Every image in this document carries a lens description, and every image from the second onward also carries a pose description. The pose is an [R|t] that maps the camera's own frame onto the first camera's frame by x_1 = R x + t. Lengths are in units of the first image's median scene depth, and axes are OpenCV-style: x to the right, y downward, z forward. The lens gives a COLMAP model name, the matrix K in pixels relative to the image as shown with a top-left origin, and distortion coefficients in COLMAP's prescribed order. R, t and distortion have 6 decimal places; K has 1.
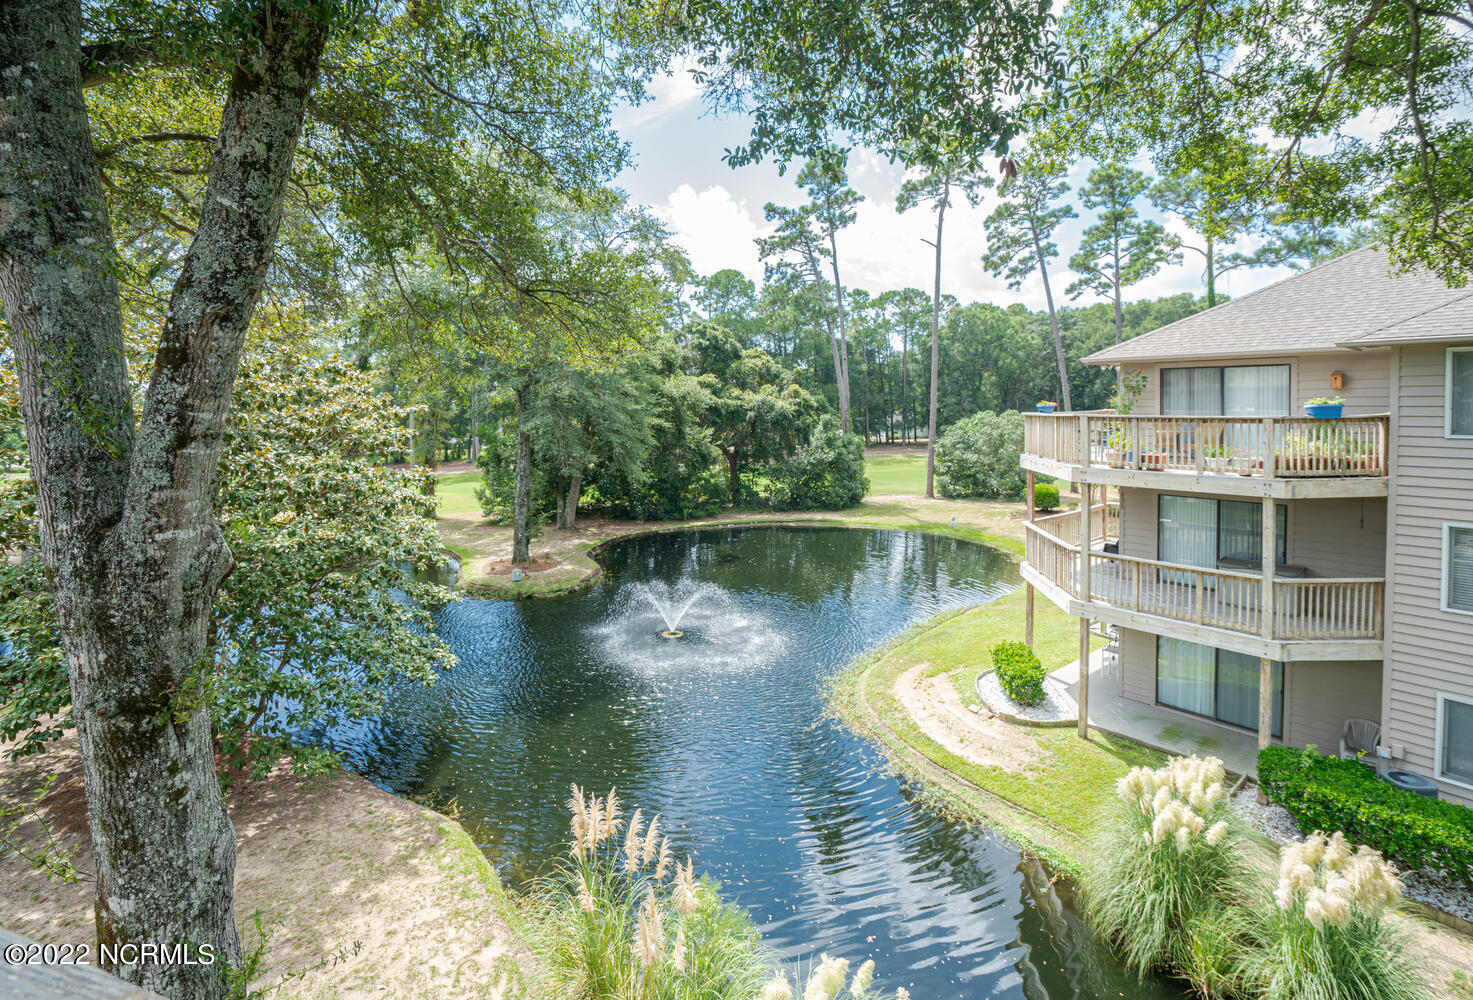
lens RADIAL K [[715.4, 0, 758.9], [0, 715.4, 414.7], [0, 0, 1]] dist [-0.013364, 0.003981]
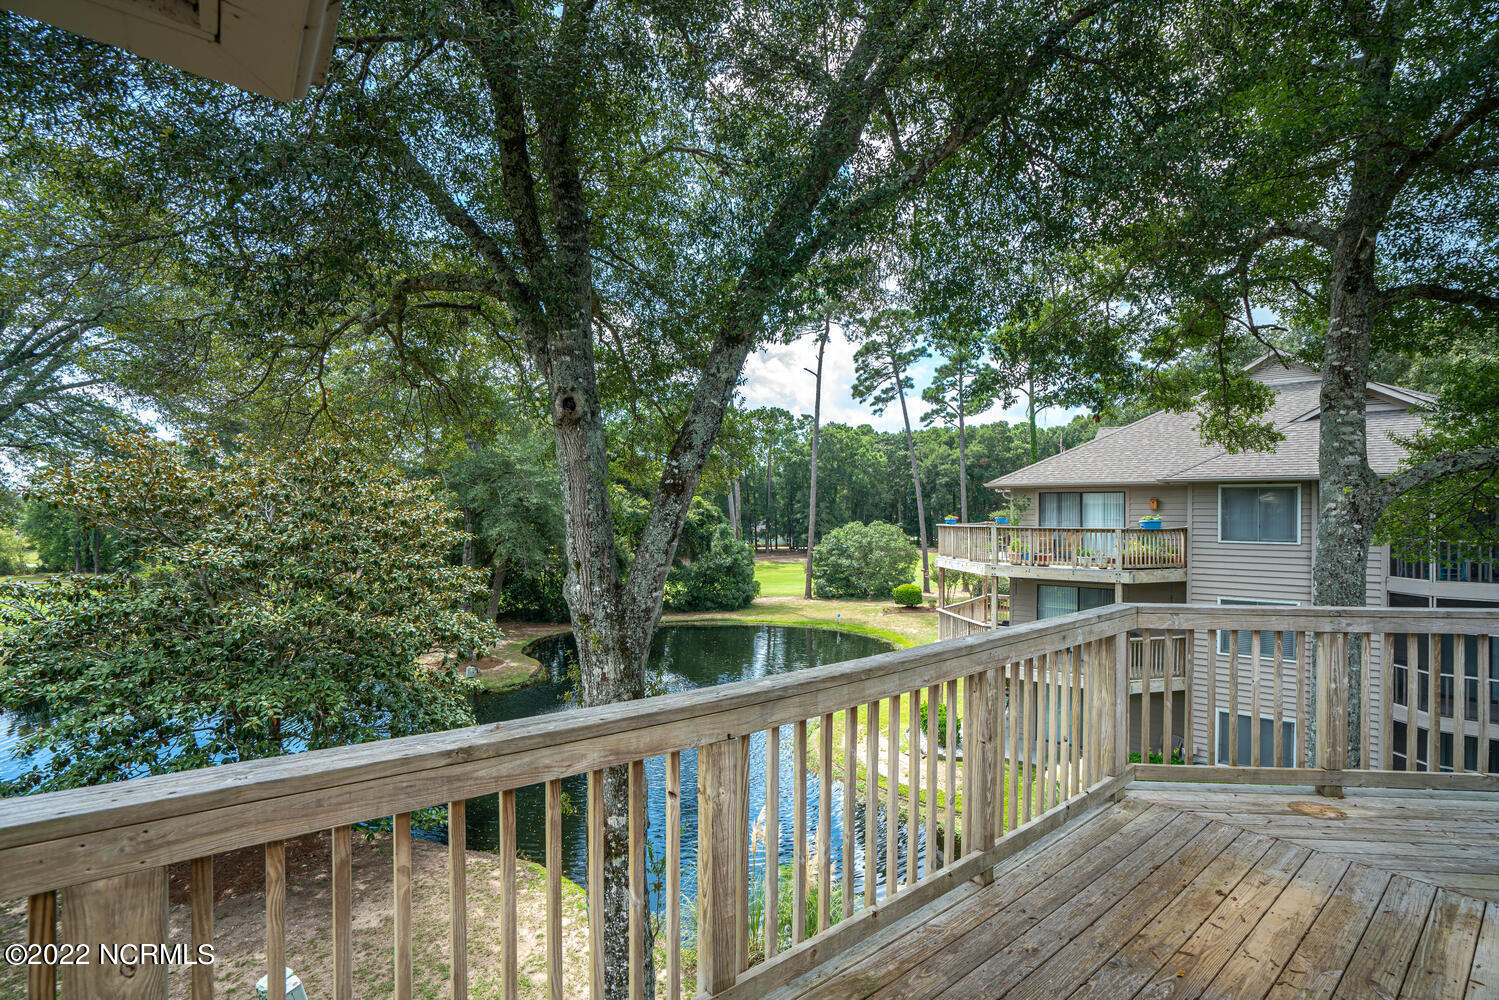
lens RADIAL K [[715.8, 0, 756.1], [0, 715.8, 504.4], [0, 0, 1]] dist [-0.036448, 0.002294]
pose [[0.973953, 0.013798, 0.226328, -0.100136], [-0.007892, 0.999605, -0.026977, -0.000227], [-0.226611, 0.024488, 0.973678, -0.075542]]
